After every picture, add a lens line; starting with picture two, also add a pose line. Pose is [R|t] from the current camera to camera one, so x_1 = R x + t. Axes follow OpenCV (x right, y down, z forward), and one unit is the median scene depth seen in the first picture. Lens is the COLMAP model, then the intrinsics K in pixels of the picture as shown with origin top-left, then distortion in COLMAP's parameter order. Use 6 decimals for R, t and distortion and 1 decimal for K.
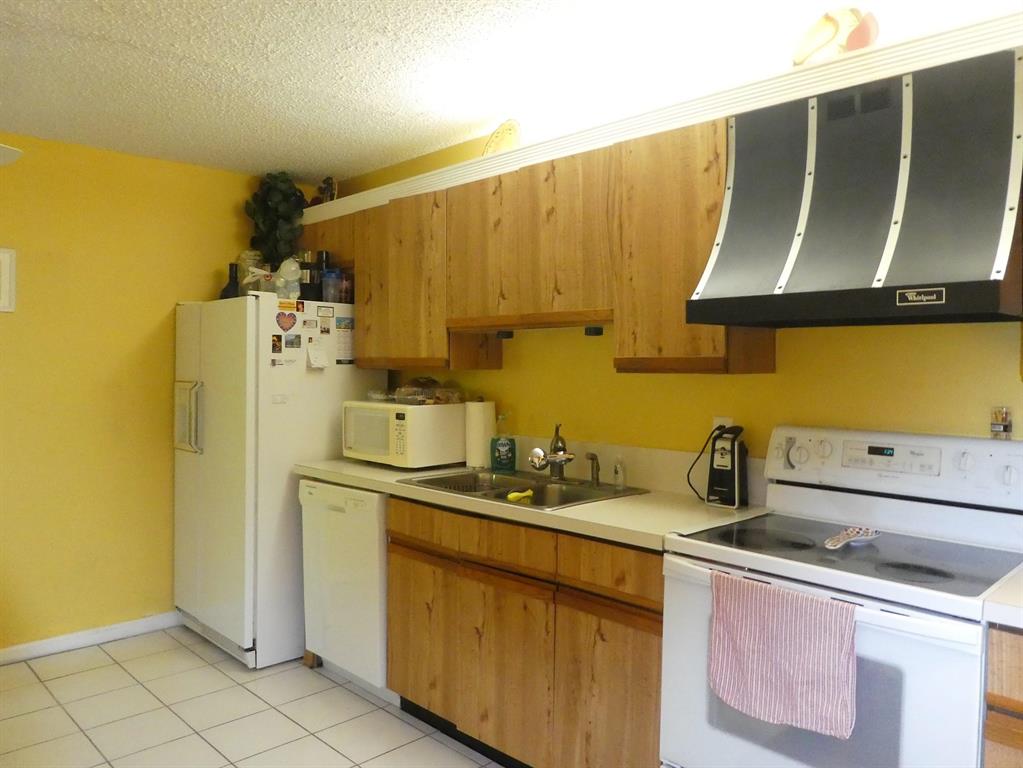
lens RADIAL K [[796.0, 0, 509.1], [0, 796.0, 387.3], [0, 0, 1]] dist [-0.003985, 0.006950]
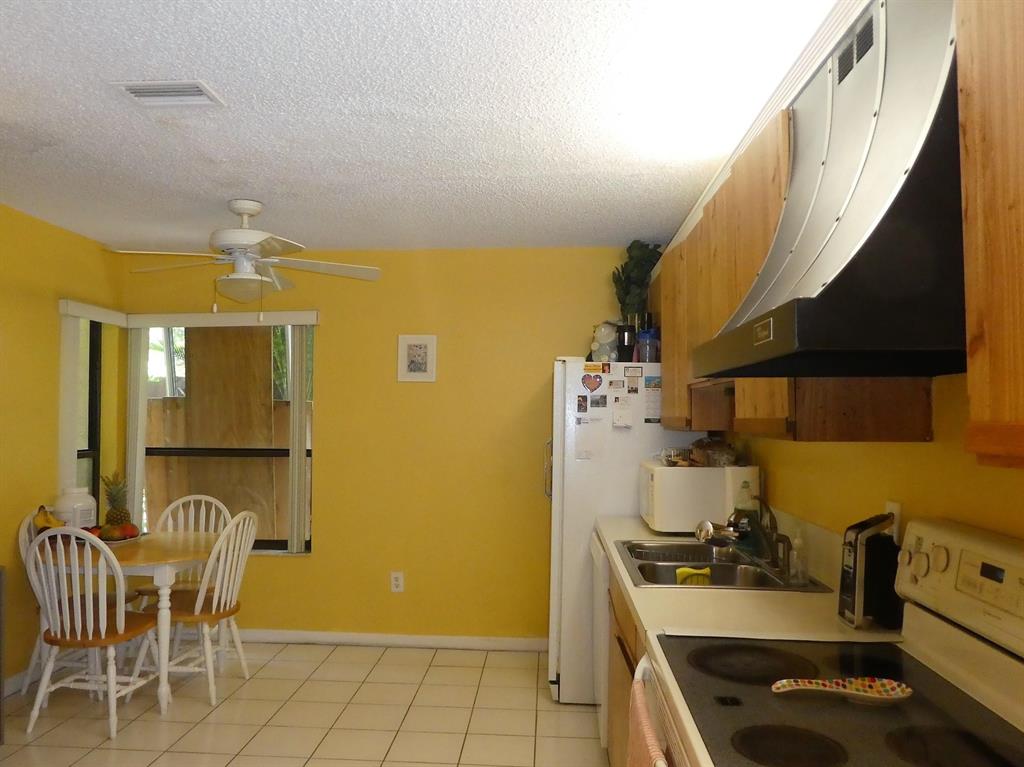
lens RADIAL K [[796.8, 0, 496.4], [0, 796.8, 407.8], [0, 0, 1]] dist [-0.003985, 0.006950]
pose [[0.664369, -0.006164, -0.747379, 0.438522], [-0.026537, 0.999141, -0.031829, -0.011533], [0.746934, 0.040979, 0.663635, 0.193570]]
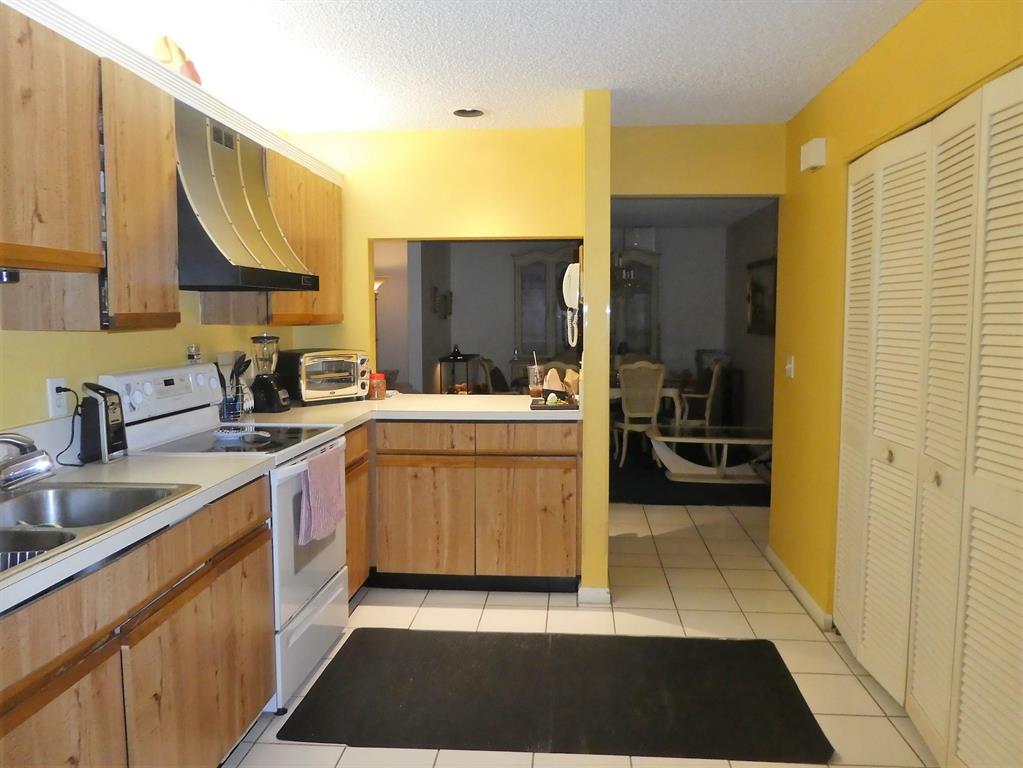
lens RADIAL K [[796.0, 0, 513.5], [0, 796.0, 386.2], [0, 0, 1]] dist [-0.003985, 0.006950]
pose [[-0.649496, -0.082930, 0.755829, -0.589477], [0.011309, 0.992871, 0.118657, -0.042025], [-0.760281, 0.085615, -0.643928, 0.911205]]
